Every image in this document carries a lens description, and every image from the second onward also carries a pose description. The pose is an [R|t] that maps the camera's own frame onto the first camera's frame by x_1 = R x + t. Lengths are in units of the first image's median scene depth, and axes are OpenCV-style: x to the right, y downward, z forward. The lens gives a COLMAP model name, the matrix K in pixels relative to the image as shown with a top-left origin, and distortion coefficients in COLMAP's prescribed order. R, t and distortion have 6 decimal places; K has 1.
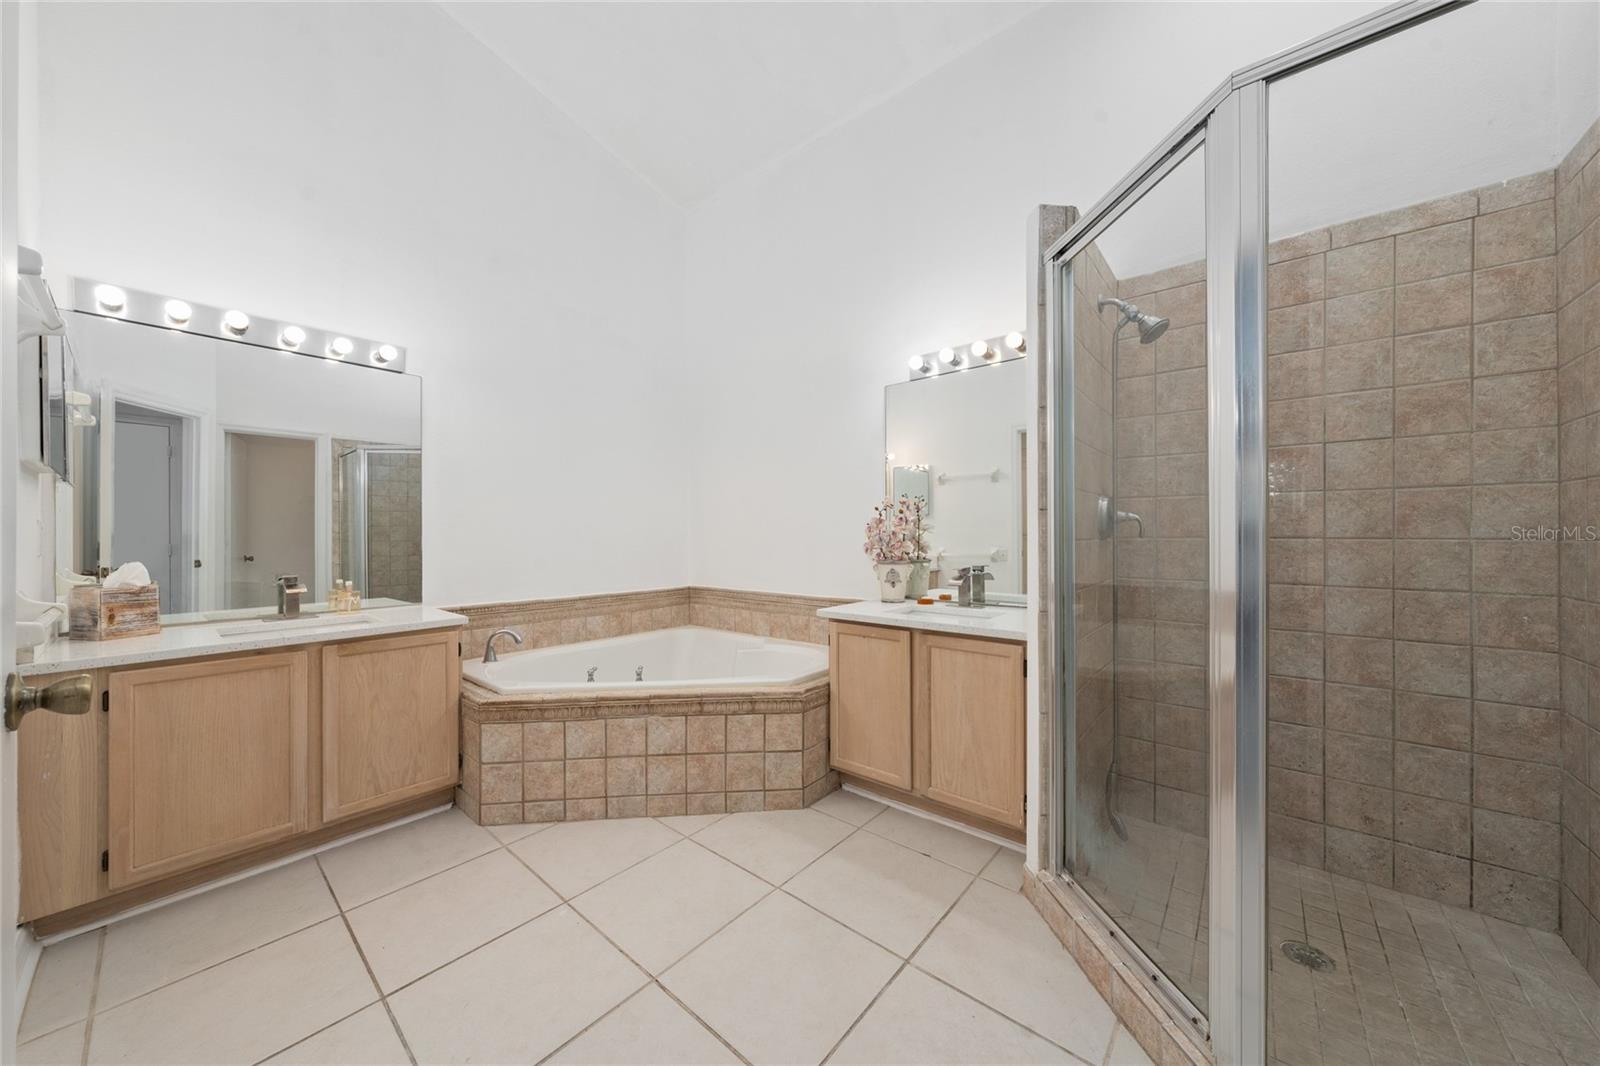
lens RADIAL K [[553.2, 0, 796.6], [0, 553.2, 531.4], [0, 0, 1]] dist [-0.006852, -0.000179]
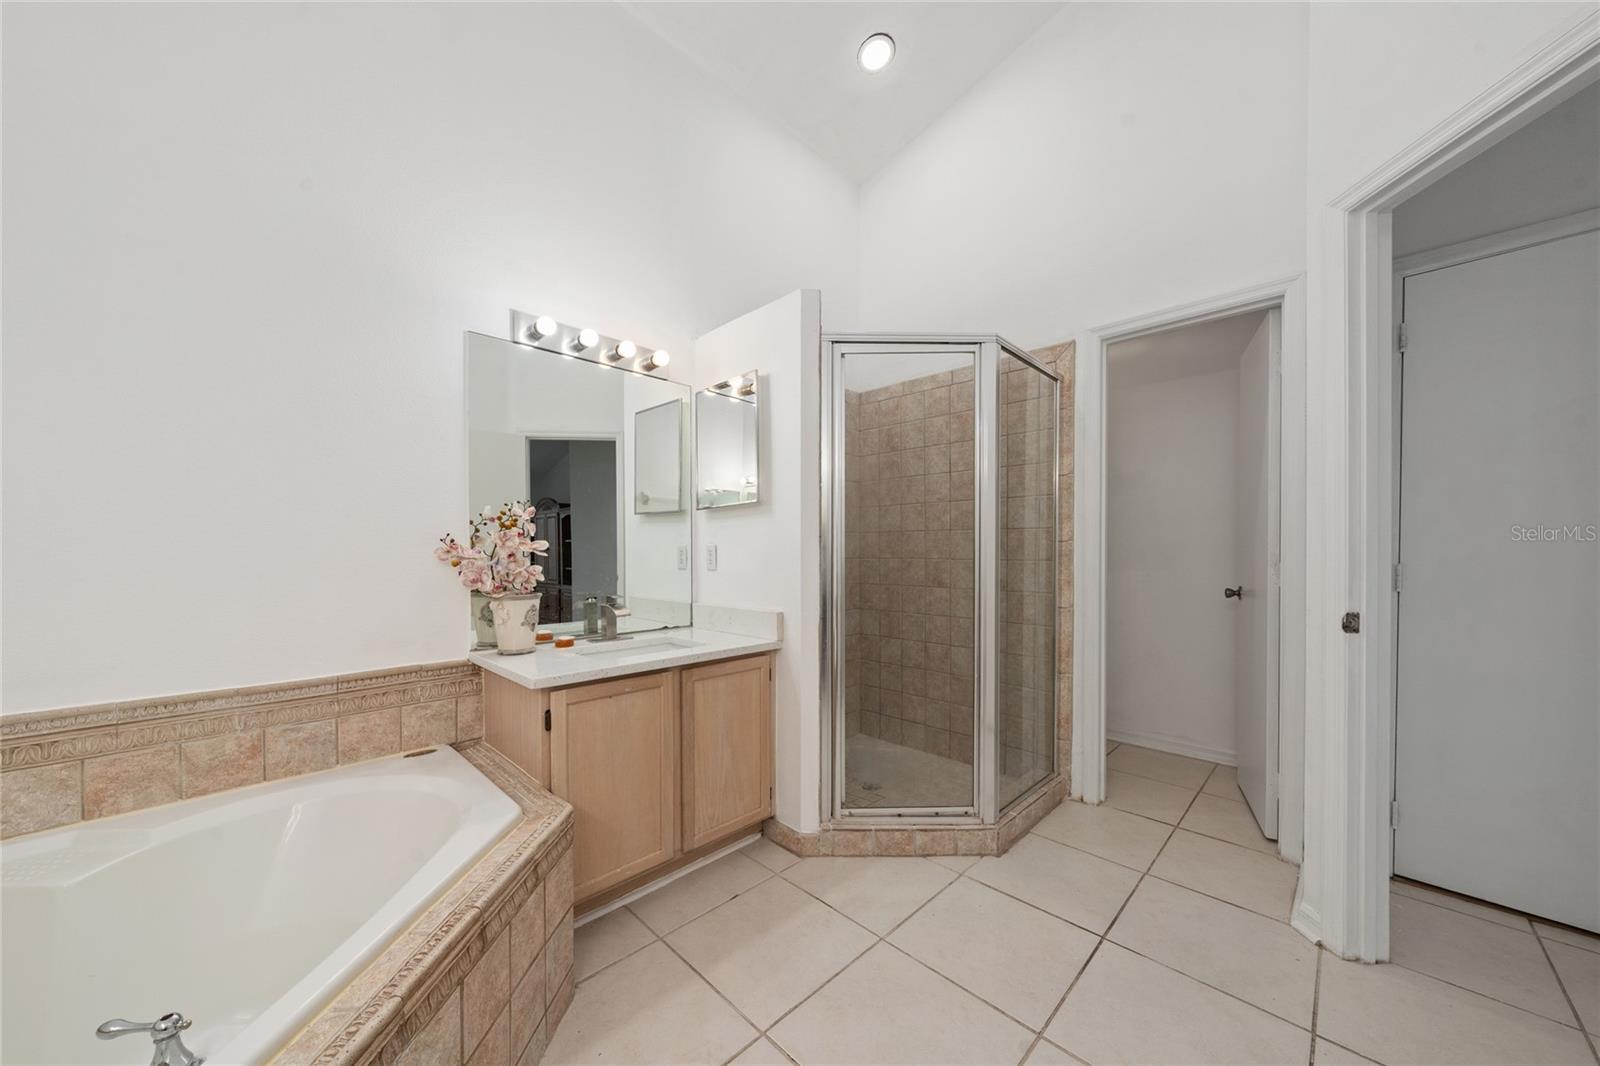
lens RADIAL K [[553.2, 0, 798.4], [0, 553.2, 543.5], [0, 0, 1]] dist [-0.006852, -0.000179]
pose [[0.072611, 0.031740, 0.996855, -0.601464], [-0.000598, 0.999495, -0.031780, 0.008139], [-0.997360, 0.001712, 0.072593, 0.686081]]
